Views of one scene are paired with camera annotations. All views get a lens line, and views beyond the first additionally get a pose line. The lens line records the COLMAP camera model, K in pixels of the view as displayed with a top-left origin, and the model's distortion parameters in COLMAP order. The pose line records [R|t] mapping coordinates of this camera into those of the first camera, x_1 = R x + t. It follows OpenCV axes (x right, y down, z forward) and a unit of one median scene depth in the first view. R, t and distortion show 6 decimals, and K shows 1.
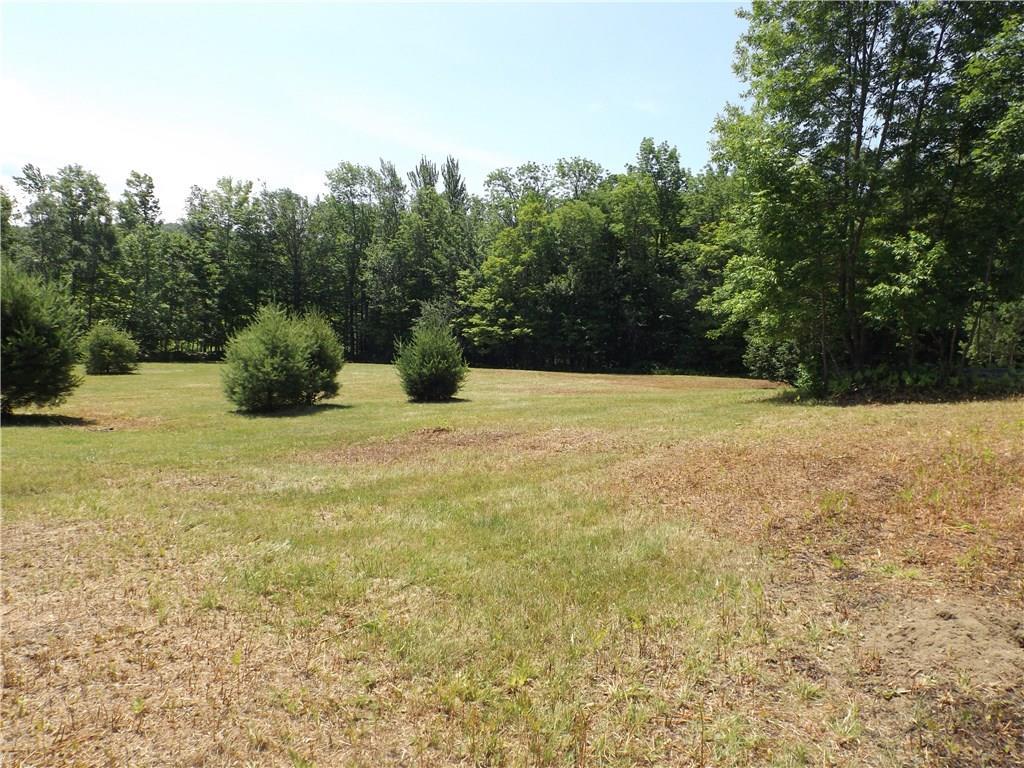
lens RADIAL K [[721.6, 0, 507.2], [0, 721.6, 389.6], [0, 0, 1]] dist [-0.003634, -0.017951]
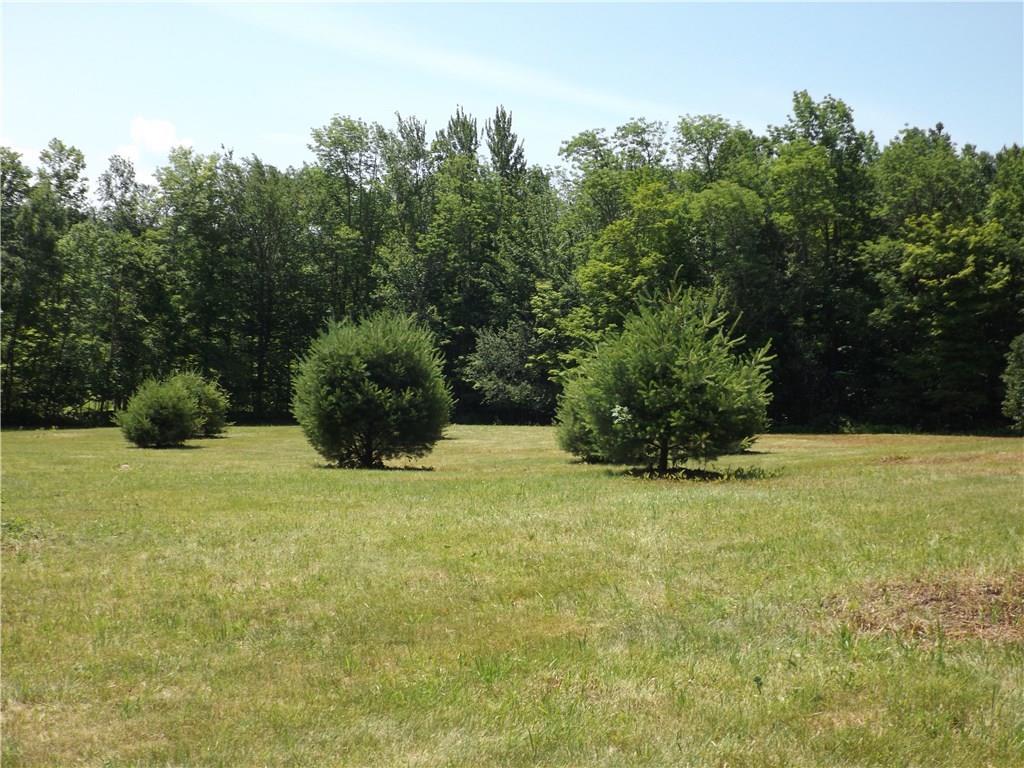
lens RADIAL K [[1298.4, 0, 511.3], [0, 1298.4, 383.1], [0, 0, 1]] dist [-0.144945, 0.000000]
pose [[0.997620, -0.015773, 0.067127, -0.172111], [0.020565, 0.997243, -0.071302, 0.010274], [-0.065817, 0.072512, 0.995193, -0.166717]]
